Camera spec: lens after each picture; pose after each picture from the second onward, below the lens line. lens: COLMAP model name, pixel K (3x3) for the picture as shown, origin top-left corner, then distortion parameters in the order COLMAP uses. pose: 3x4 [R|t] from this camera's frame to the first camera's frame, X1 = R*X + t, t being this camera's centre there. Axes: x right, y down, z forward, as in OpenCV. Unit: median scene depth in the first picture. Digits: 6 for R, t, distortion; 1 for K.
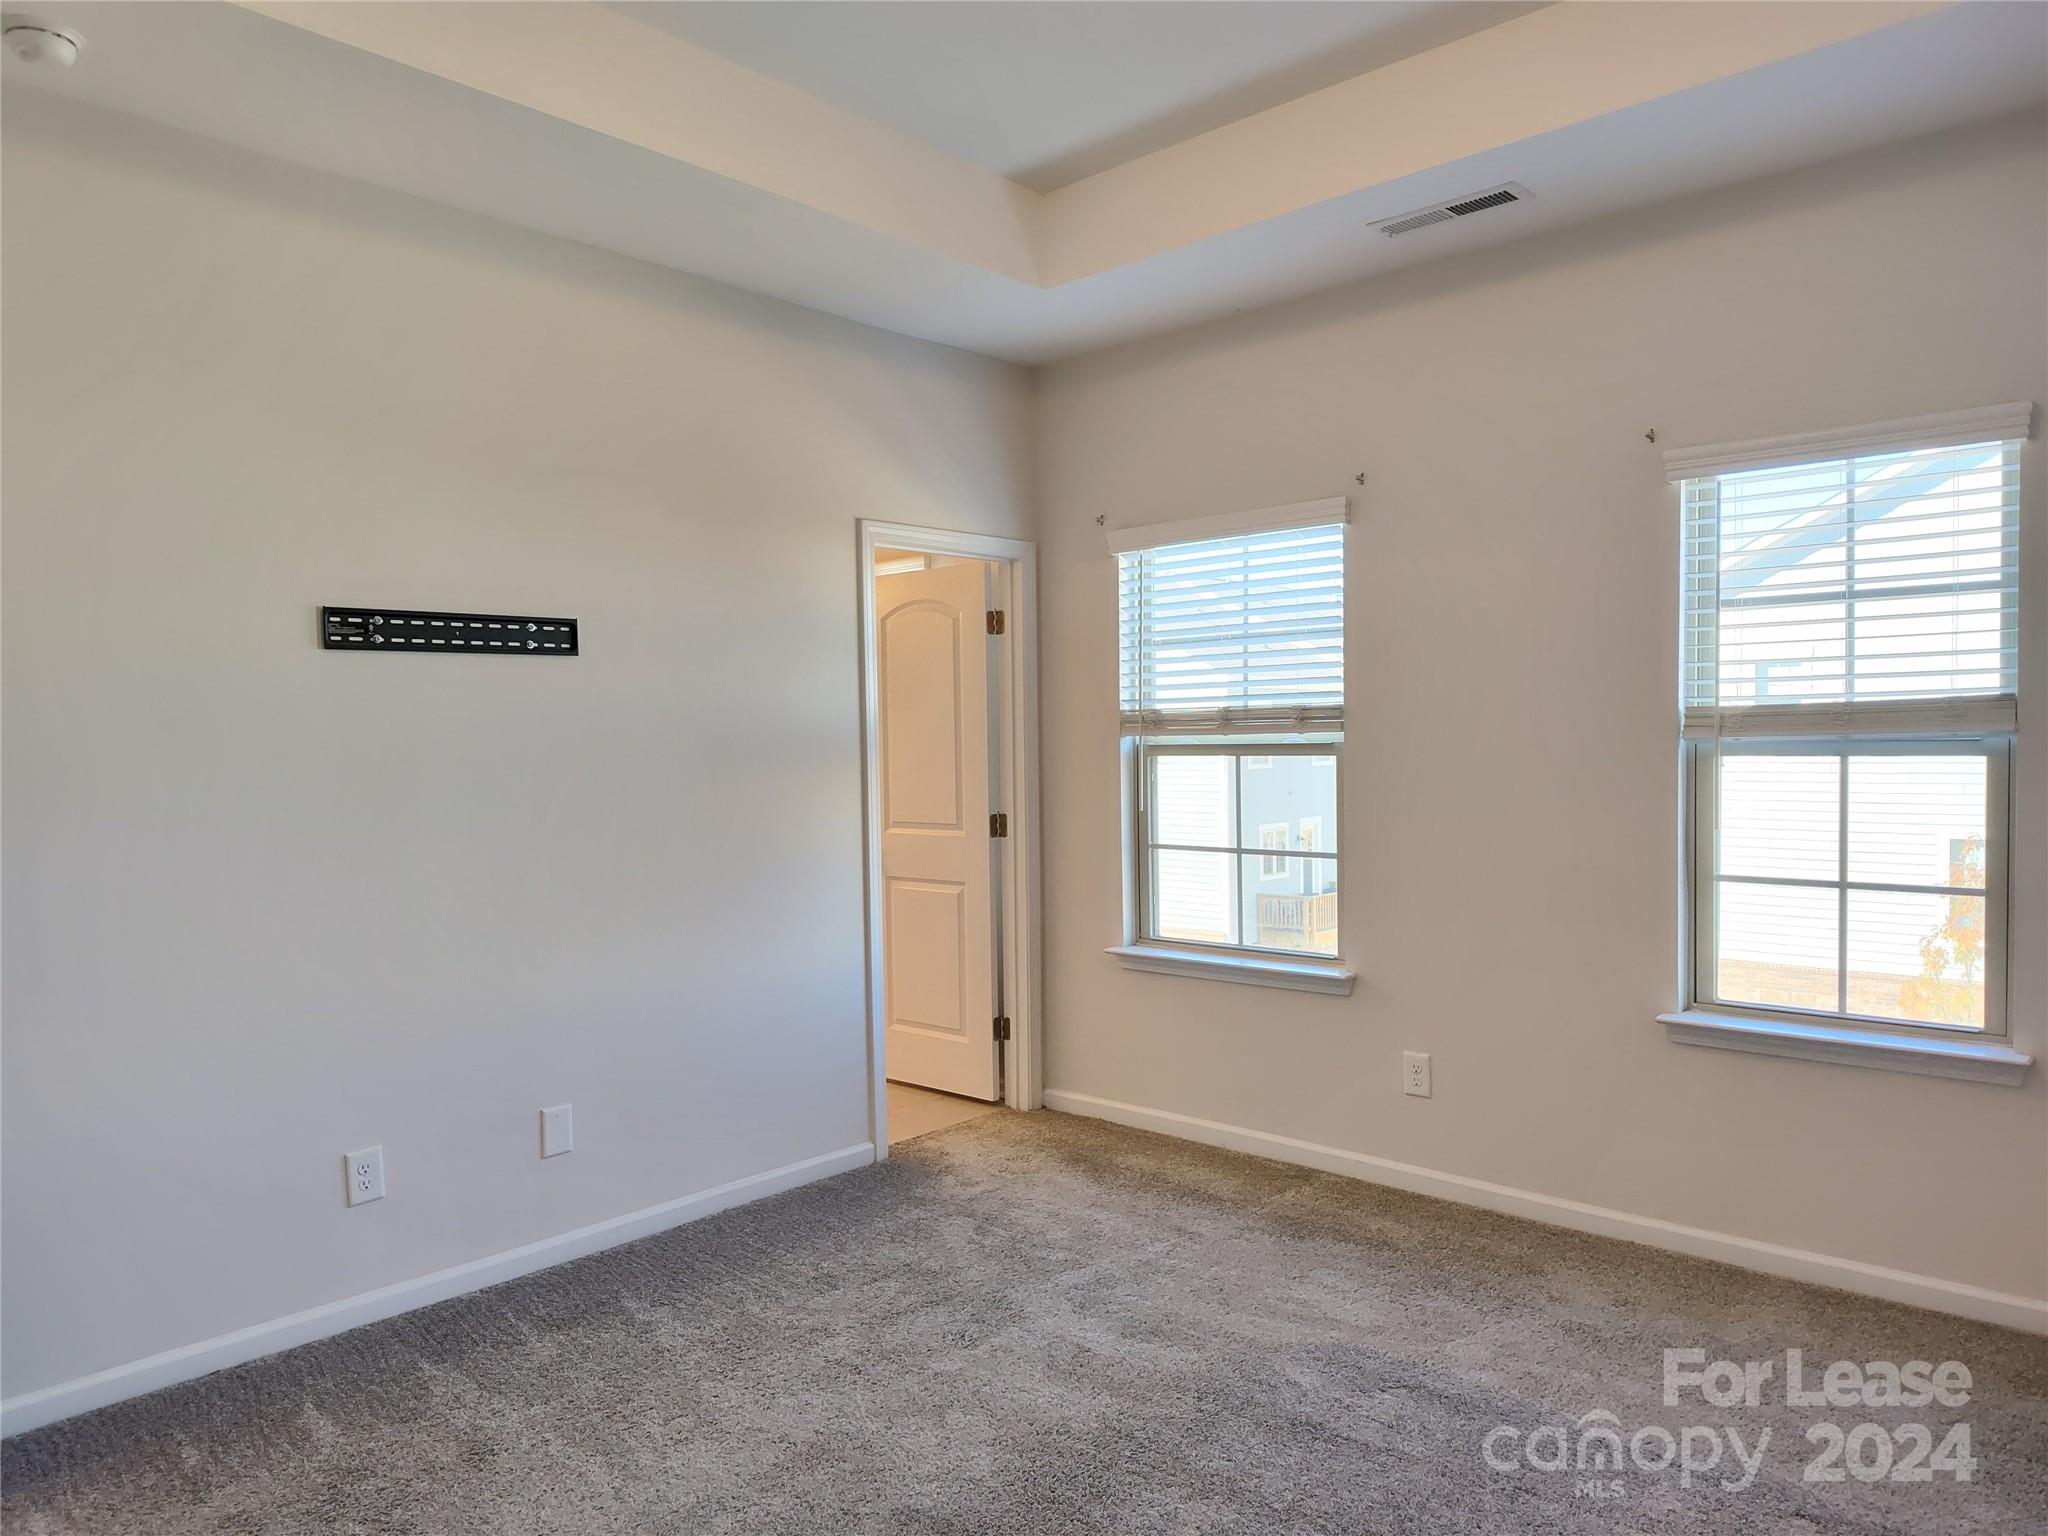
lens RADIAL K [[1414.0, 0, 1034.7], [0, 1414.0, 765.4], [0, 0, 1]] dist [0.048328, -0.051371]
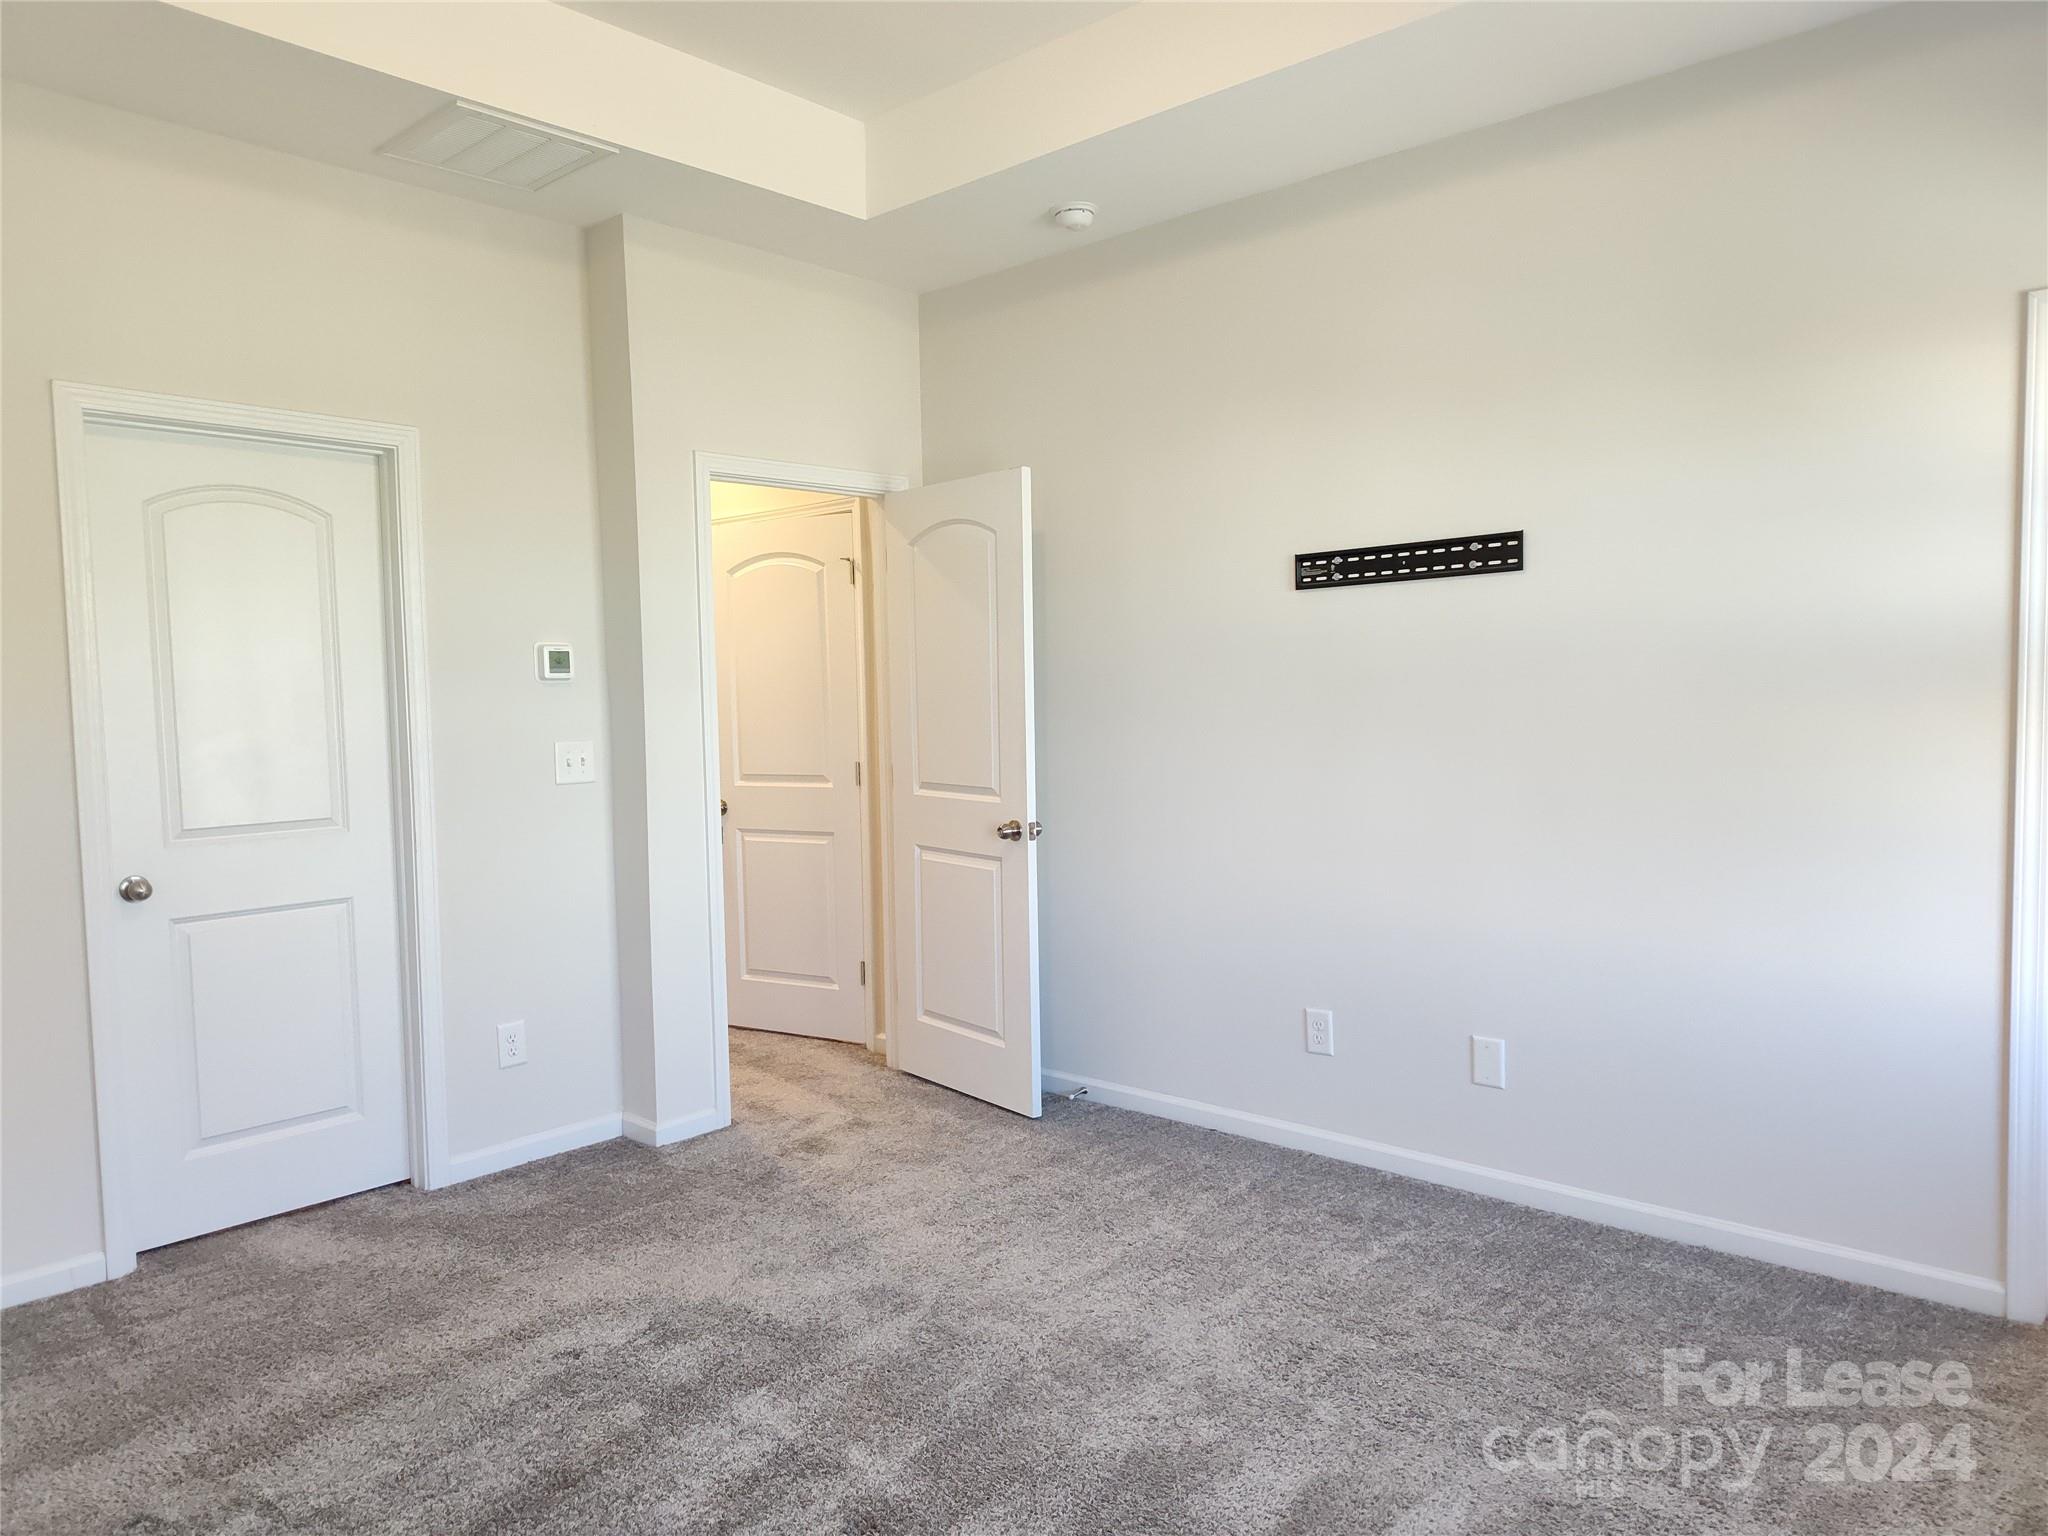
lens RADIAL K [[1414.0, 0, 948.3], [0, 1414.0, 749.8], [0, 0, 1]] dist [0.048328, -0.051371]
pose [[-0.046174, 0.068758, -0.996564, 0.650589], [0.013147, 0.997584, 0.068219, -0.029402], [0.998847, -0.009952, -0.046967, 0.686089]]
